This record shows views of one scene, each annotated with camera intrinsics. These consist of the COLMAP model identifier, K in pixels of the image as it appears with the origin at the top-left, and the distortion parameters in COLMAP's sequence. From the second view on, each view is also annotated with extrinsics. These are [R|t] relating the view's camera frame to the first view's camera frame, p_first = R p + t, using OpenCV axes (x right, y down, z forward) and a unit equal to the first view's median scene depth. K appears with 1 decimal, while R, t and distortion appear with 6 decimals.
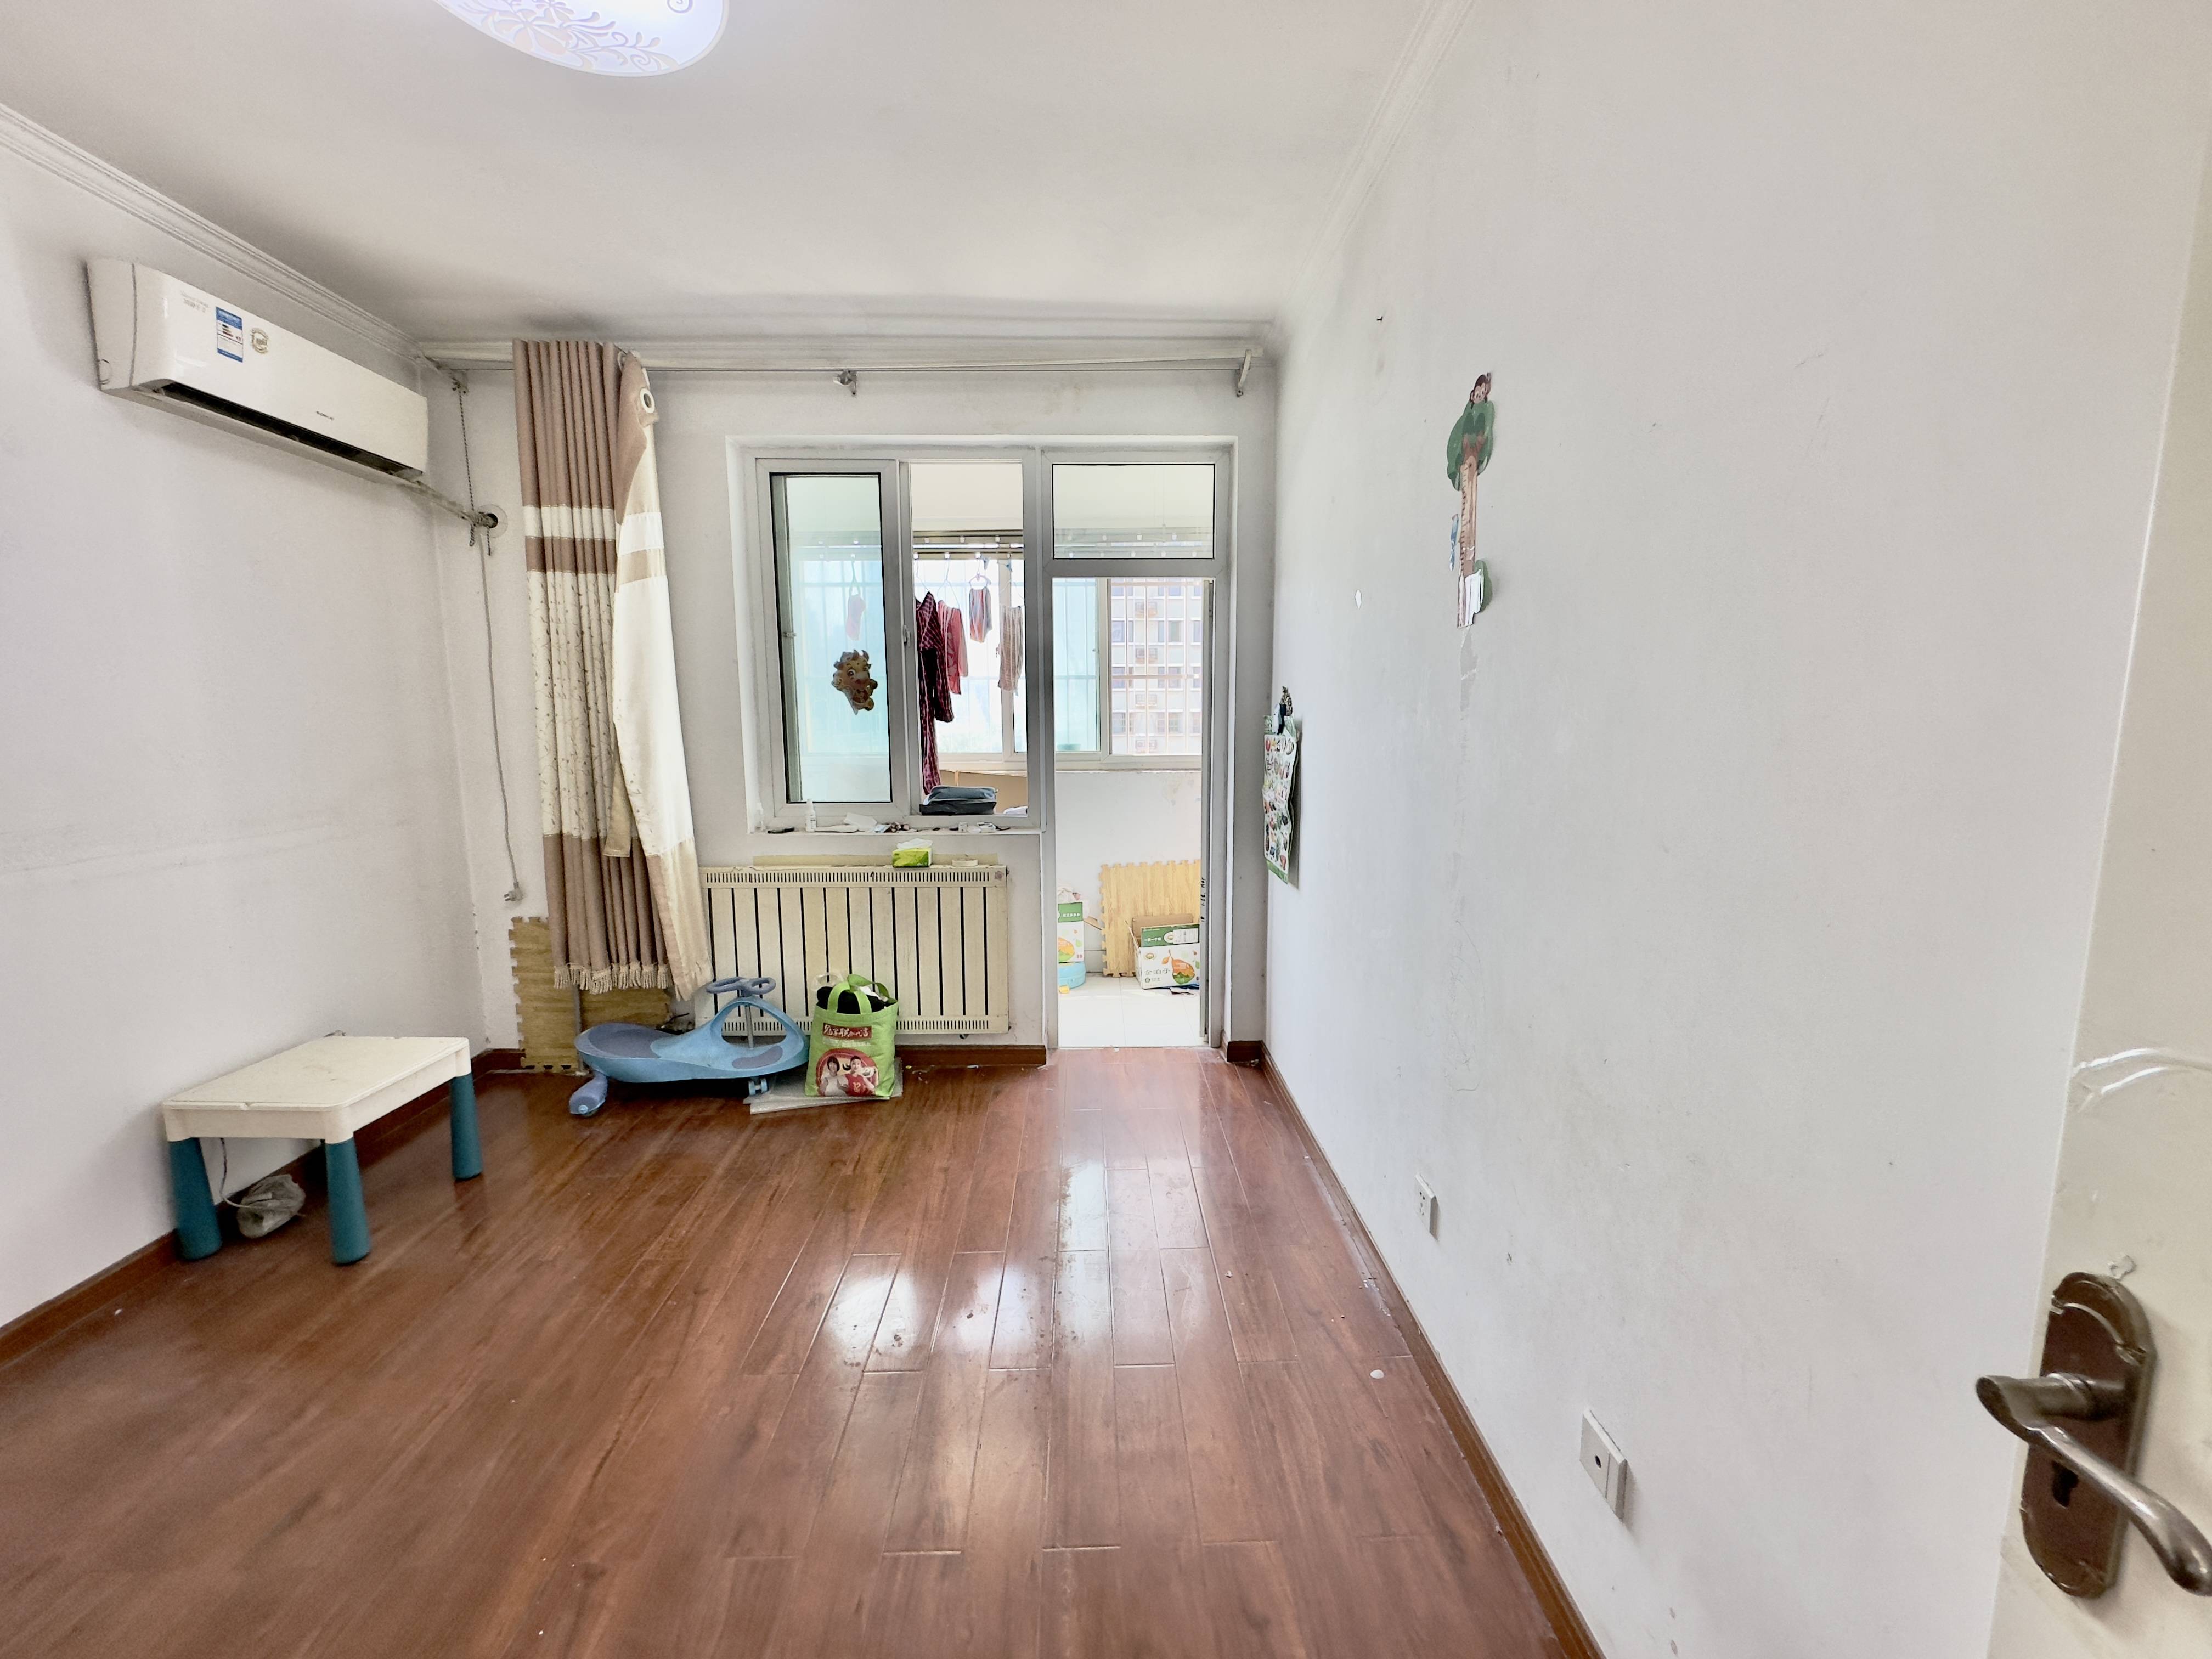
lens RADIAL K [[883.5, 0, 1106.0], [0, 883.5, 829.5], [0, 0, 1]] dist [-0.001992, 0.000384]
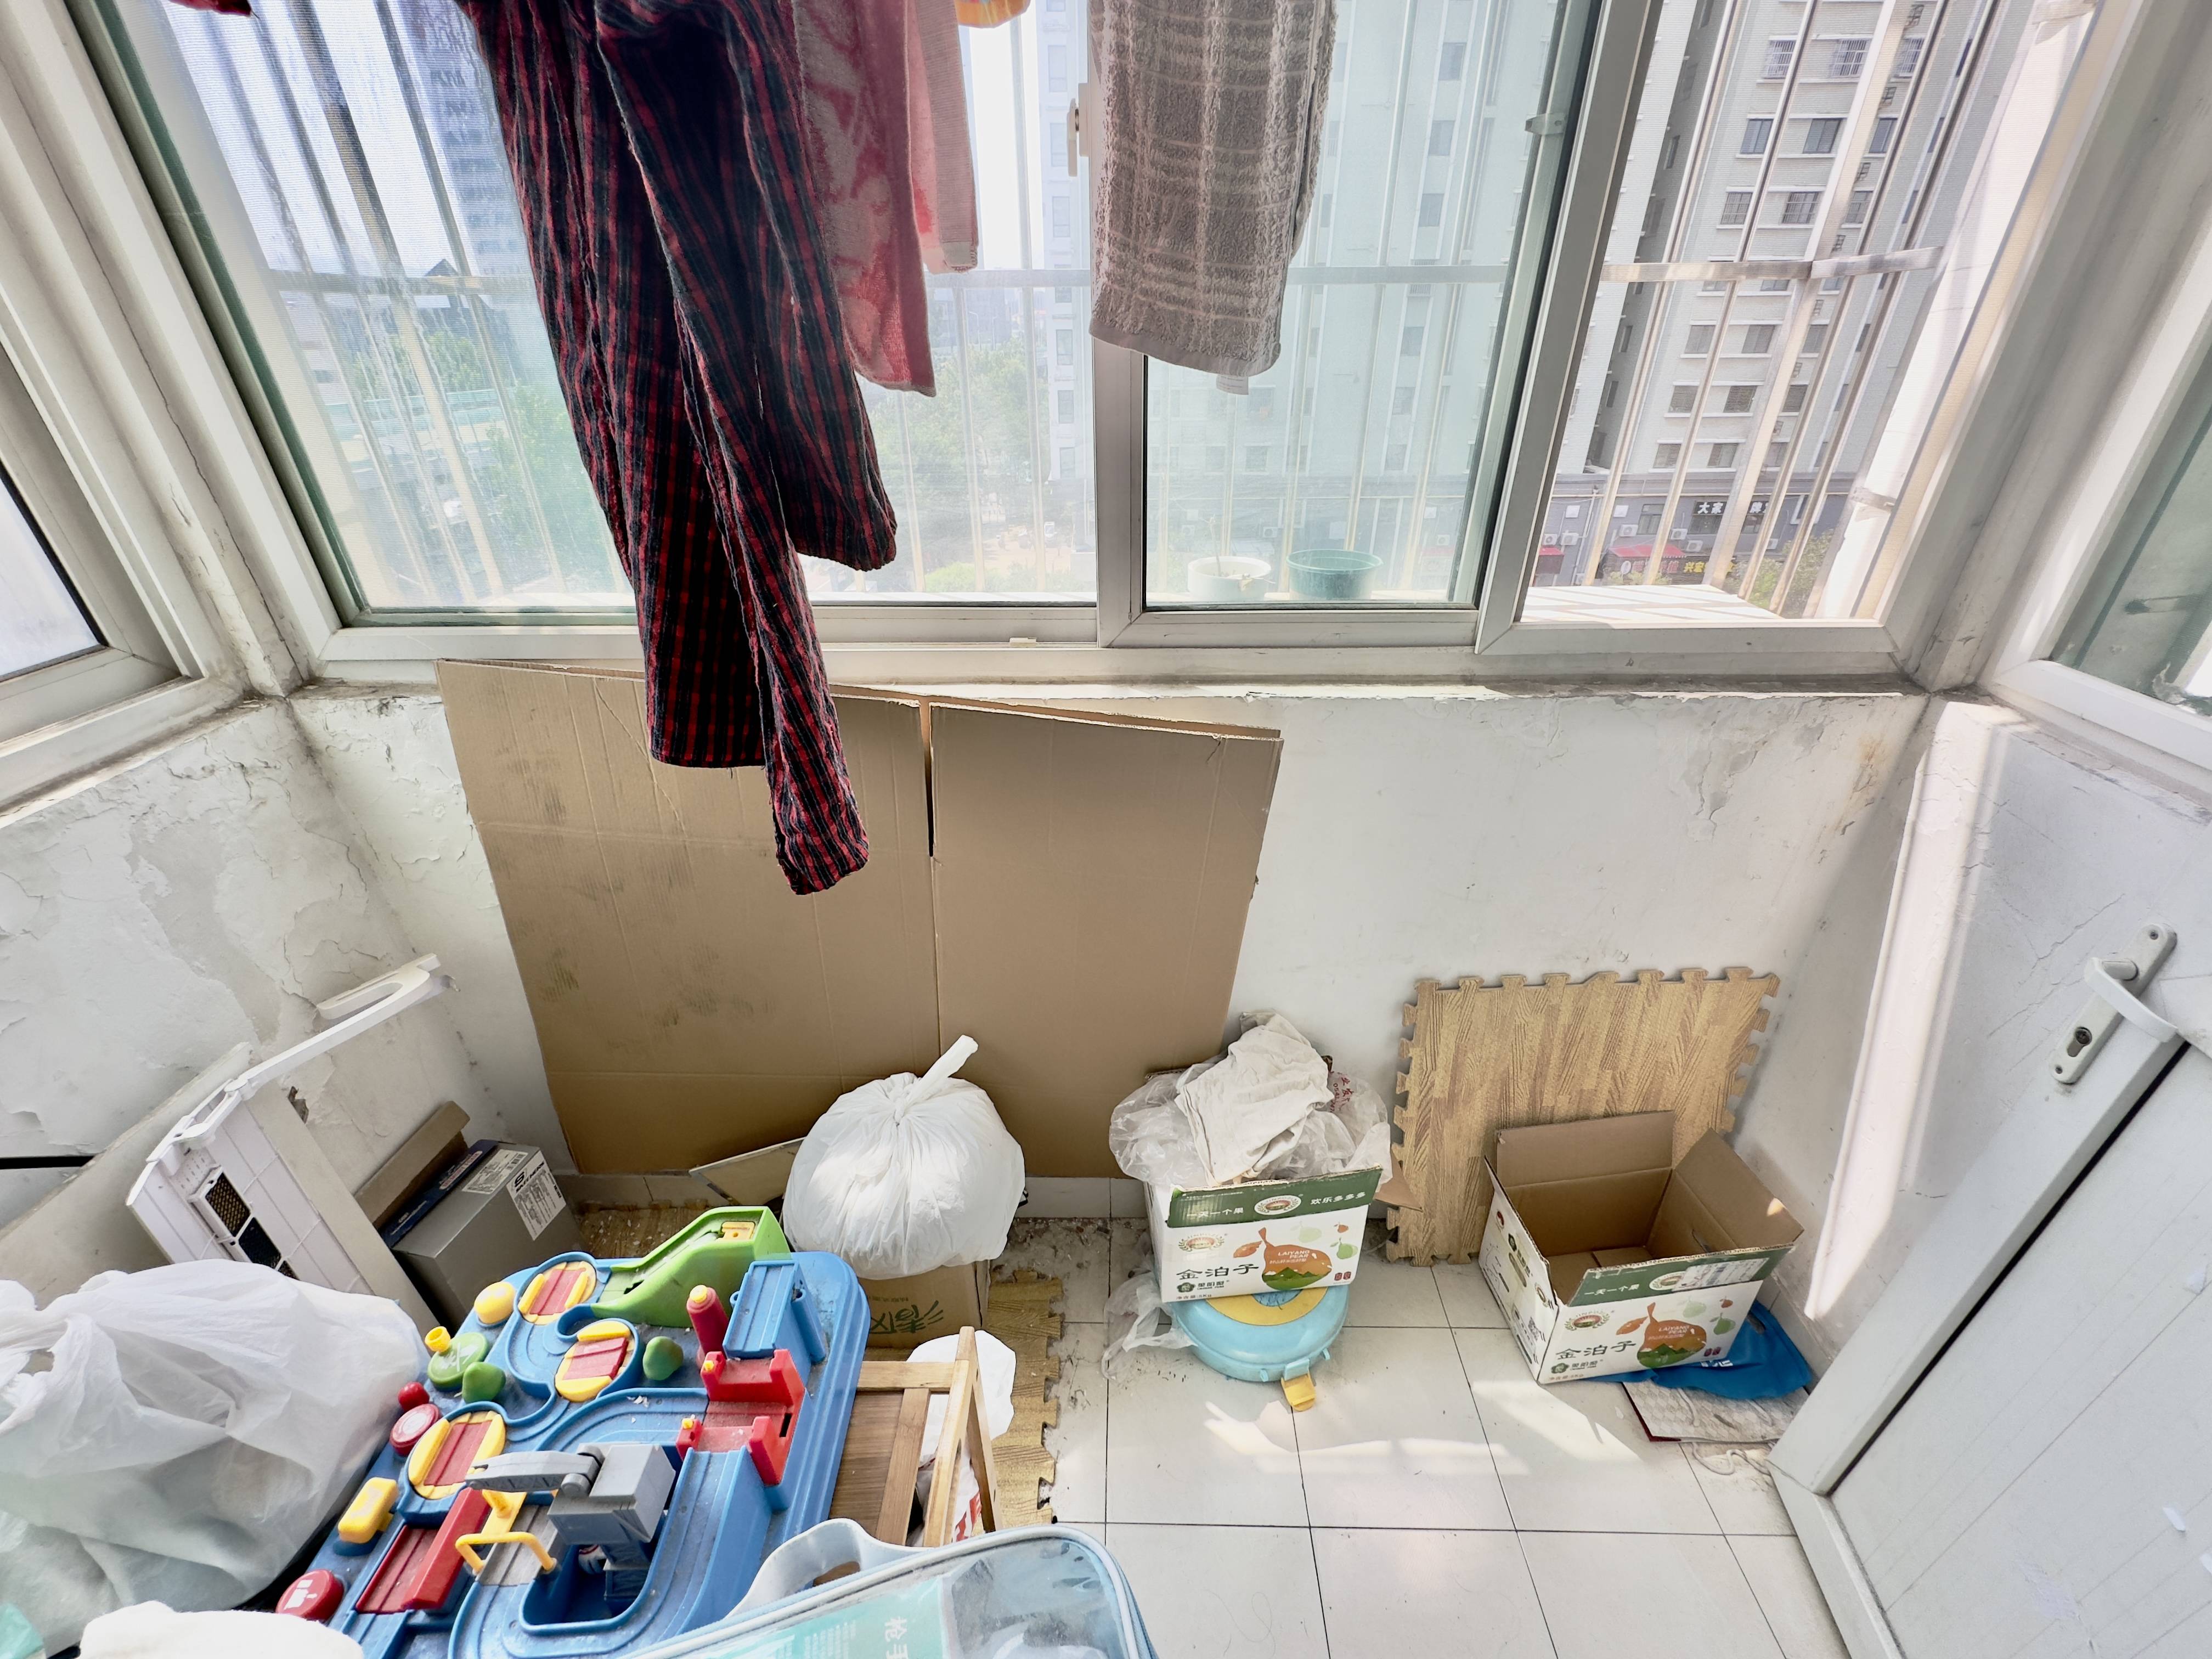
lens RADIAL K [[883.5, 0, 1106.0], [0, 883.5, 829.5], [0, 0, 1]] dist [-0.001992, 0.000384]
pose [[0.999851, 0.016661, -0.004557, -0.130944], [-0.013757, 0.927639, 0.373225, -0.140483], [0.010446, -0.373107, 0.927730, 0.822276]]
